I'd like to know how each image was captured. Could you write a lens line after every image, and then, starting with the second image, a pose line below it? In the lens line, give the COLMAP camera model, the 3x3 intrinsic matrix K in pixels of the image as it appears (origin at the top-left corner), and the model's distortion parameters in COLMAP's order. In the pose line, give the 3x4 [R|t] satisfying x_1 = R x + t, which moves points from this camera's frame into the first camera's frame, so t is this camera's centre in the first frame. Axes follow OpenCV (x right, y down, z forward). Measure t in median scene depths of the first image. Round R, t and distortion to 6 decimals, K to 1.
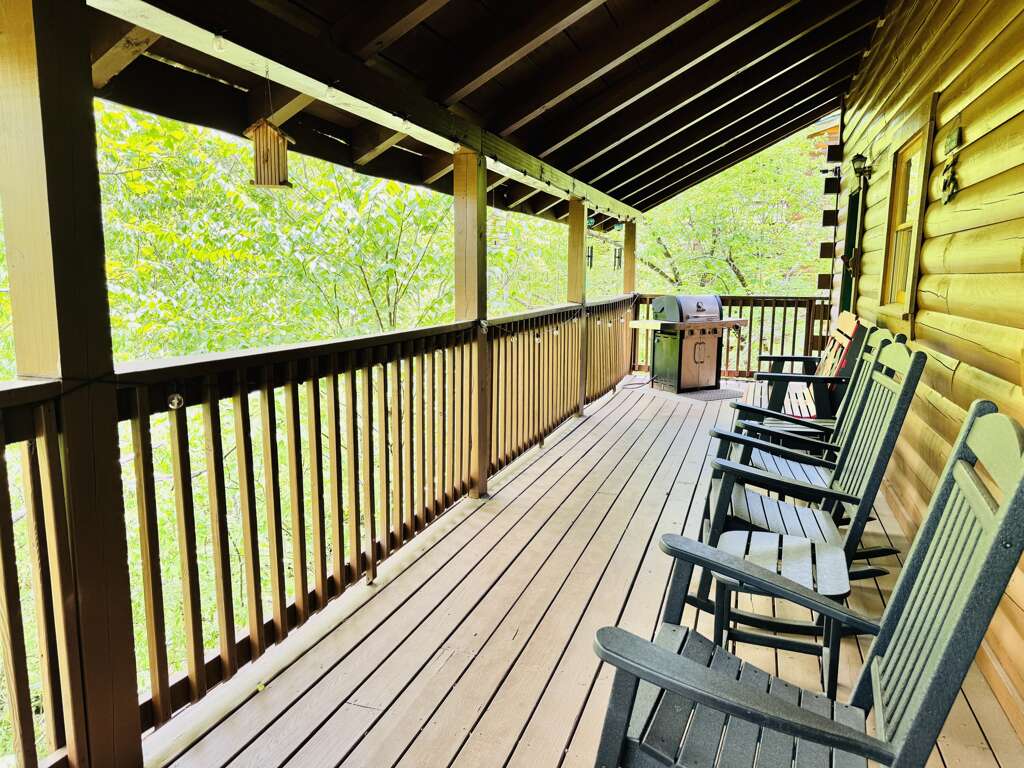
lens RADIAL K [[732.6, 0, 509.2], [0, 732.6, 384.5], [0, 0, 1]] dist [0.052332, -0.004660]
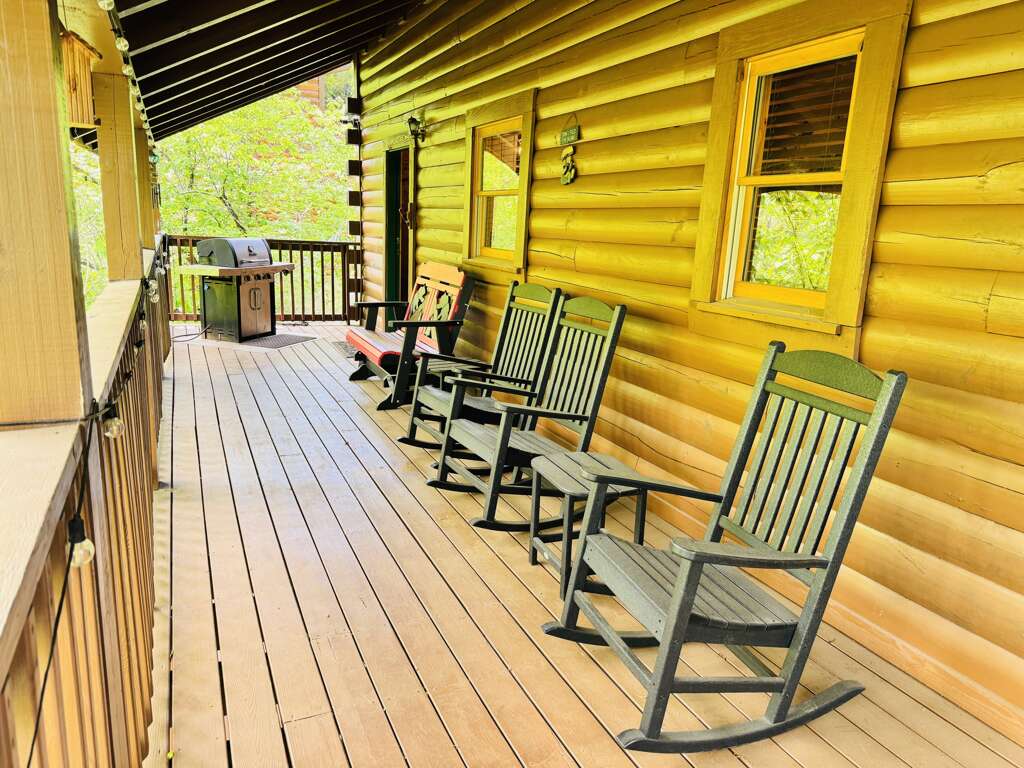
lens RADIAL K [[732.6, 0, 509.4], [0, 732.6, 385.5], [0, 0, 1]] dist [0.052332, -0.004660]
pose [[0.732793, -0.118496, 0.670054, -0.161247], [0.057864, 0.992005, 0.112149, -0.019376], [-0.677987, -0.043410, 0.733791, 0.051509]]
